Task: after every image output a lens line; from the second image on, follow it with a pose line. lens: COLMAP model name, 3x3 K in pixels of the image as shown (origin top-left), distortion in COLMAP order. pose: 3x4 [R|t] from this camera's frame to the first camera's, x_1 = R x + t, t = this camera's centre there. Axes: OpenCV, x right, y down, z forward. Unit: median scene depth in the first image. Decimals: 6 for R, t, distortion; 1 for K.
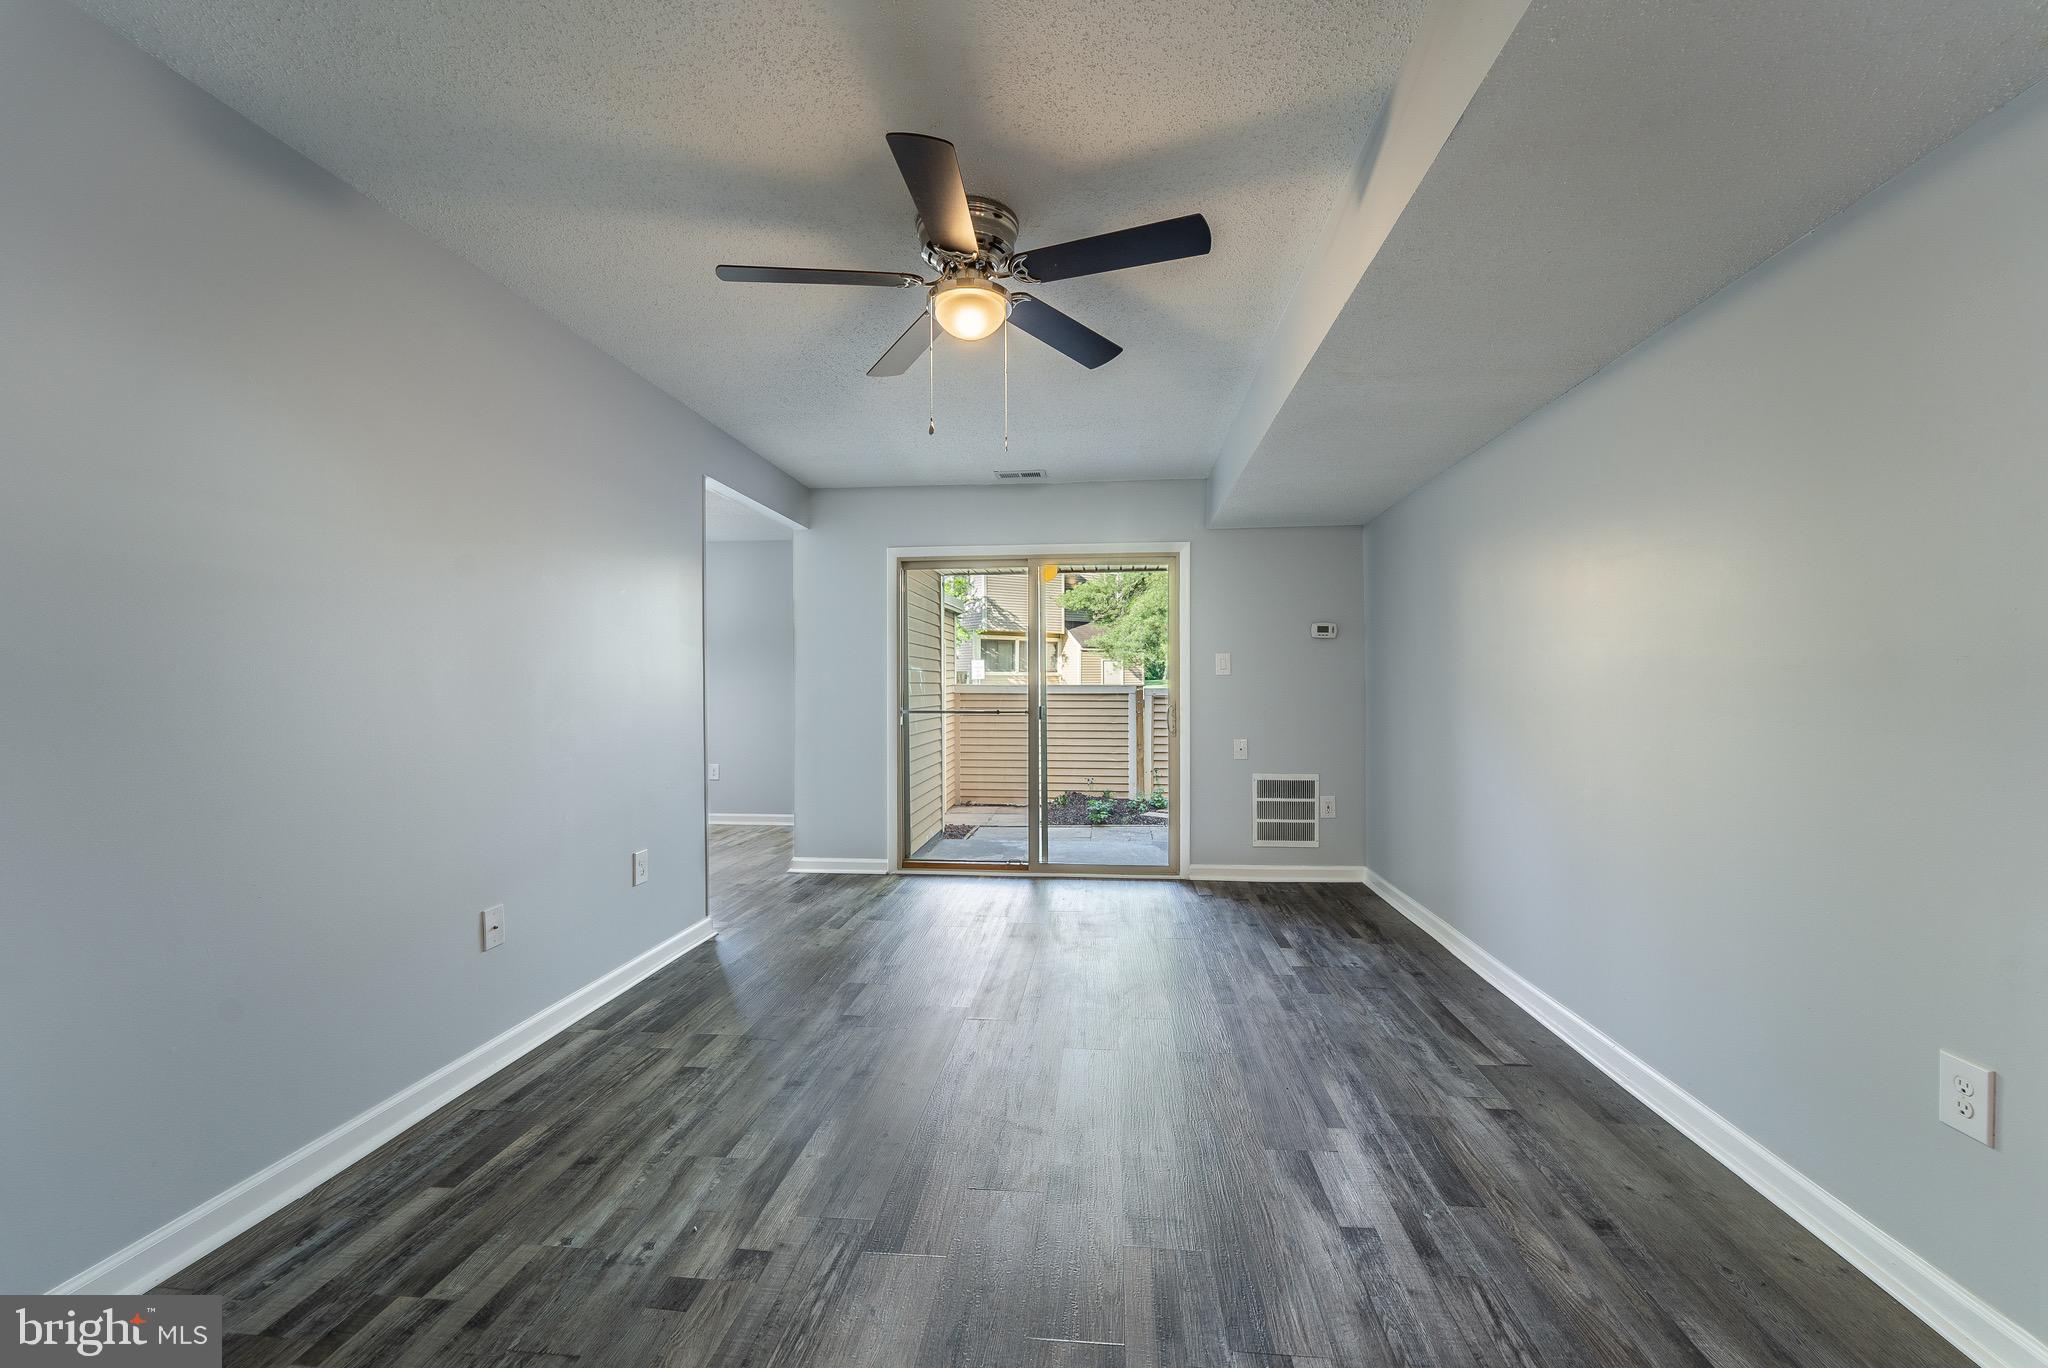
lens RADIAL K [[836.2, 0, 1033.8], [0, 836.2, 684.9], [0, 0, 1]] dist [0.000582, -0.001802]
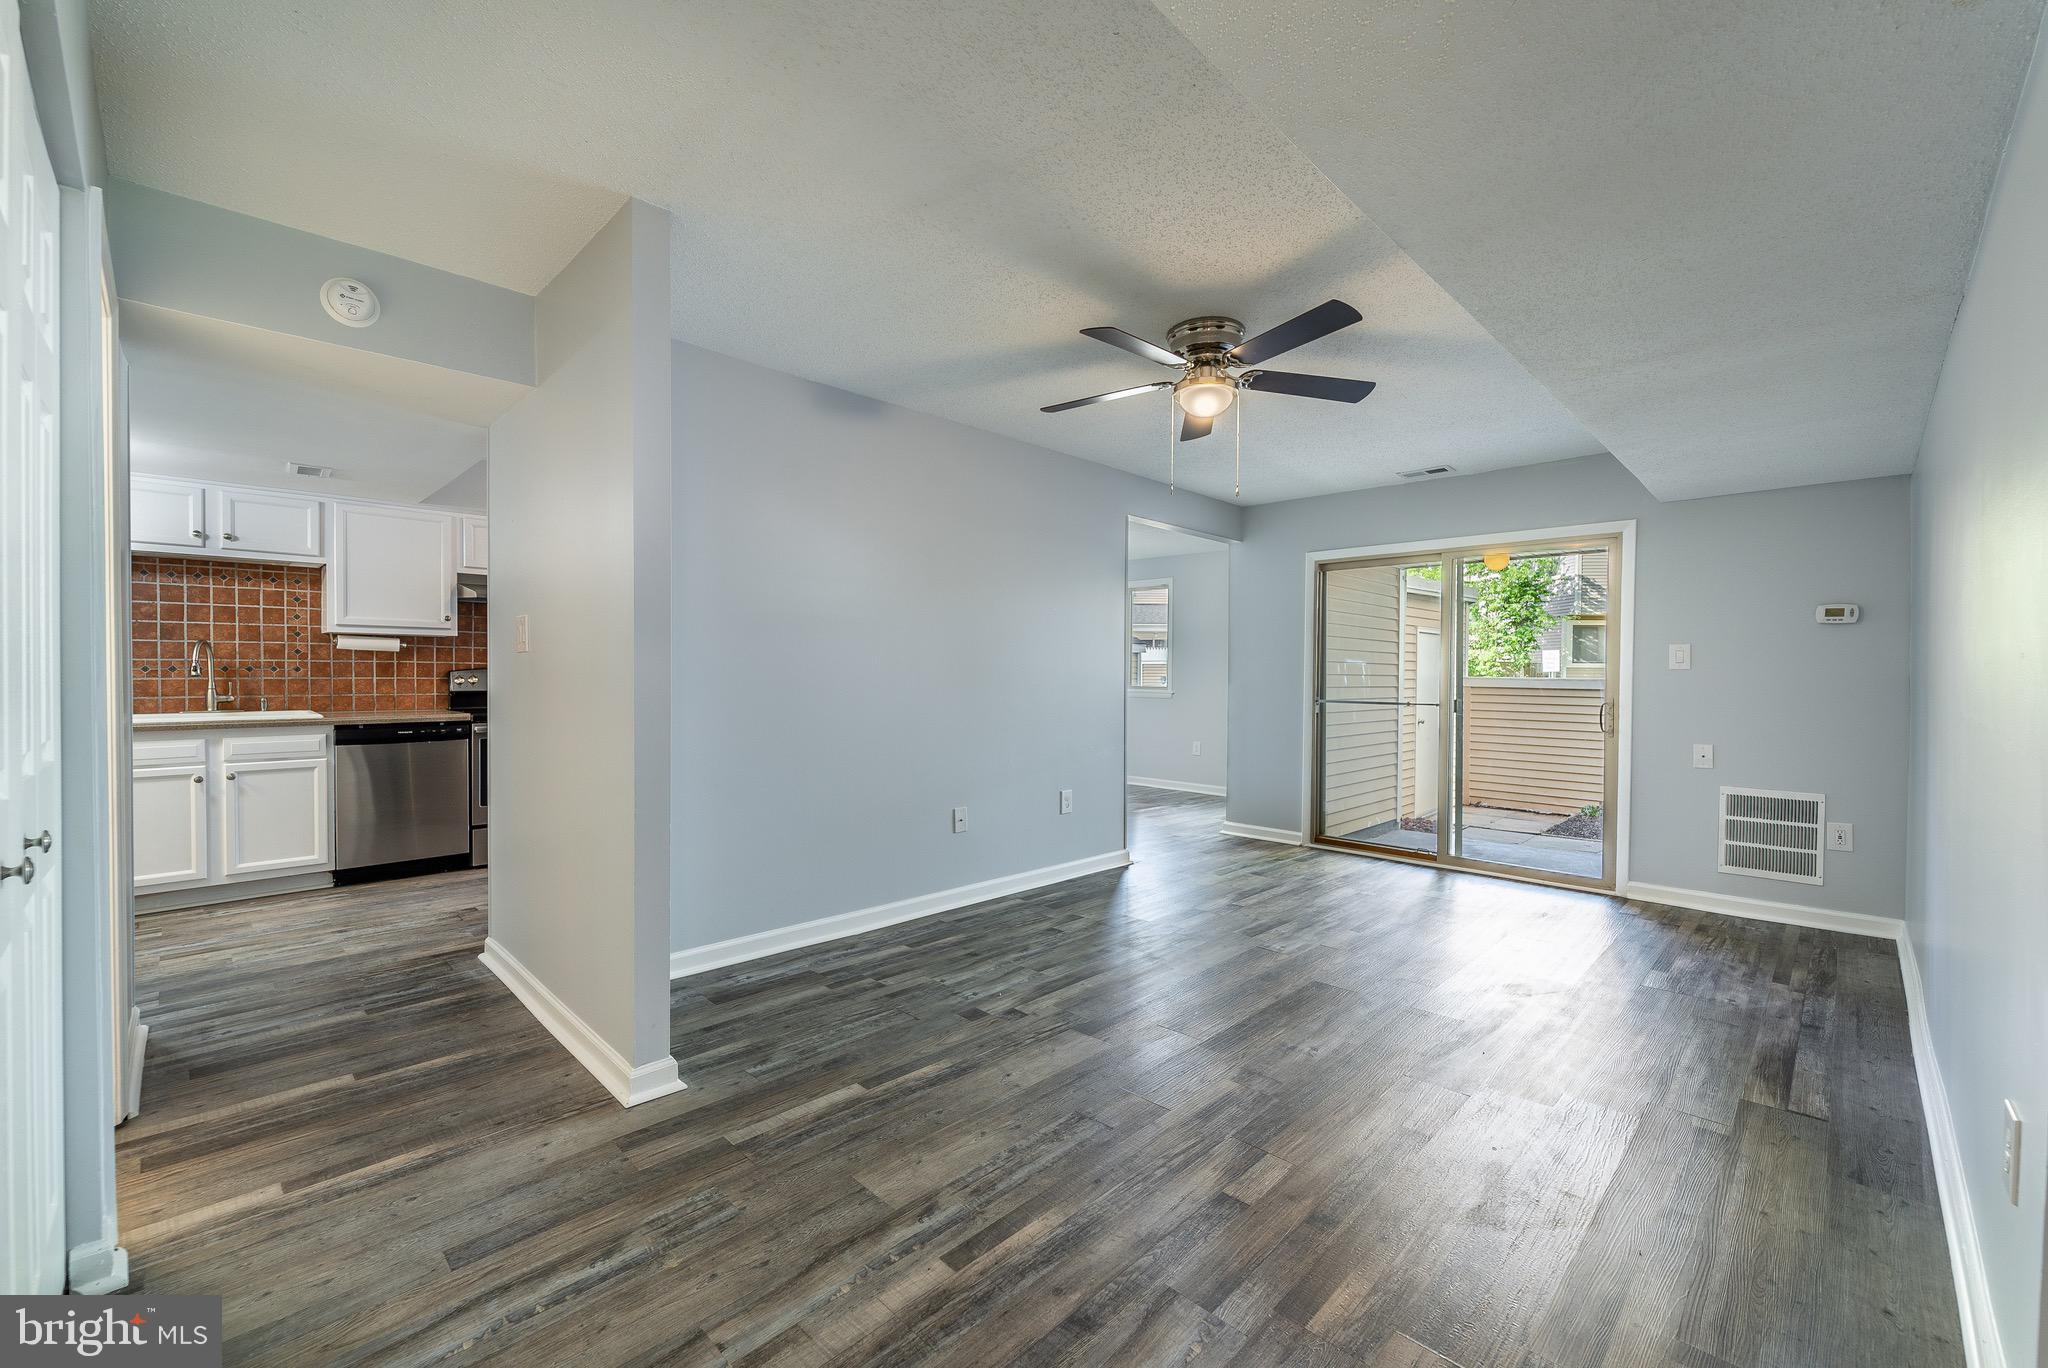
lens RADIAL K [[836.2, 0, 1025.7], [0, 836.2, 686.1], [0, 0, 1]] dist [0.000582, -0.001802]
pose [[0.775604, 0.018393, -0.630951, 0.445435], [-0.010570, 0.999814, 0.016153, -0.002450], [0.631131, -0.005859, 0.775654, -0.180070]]
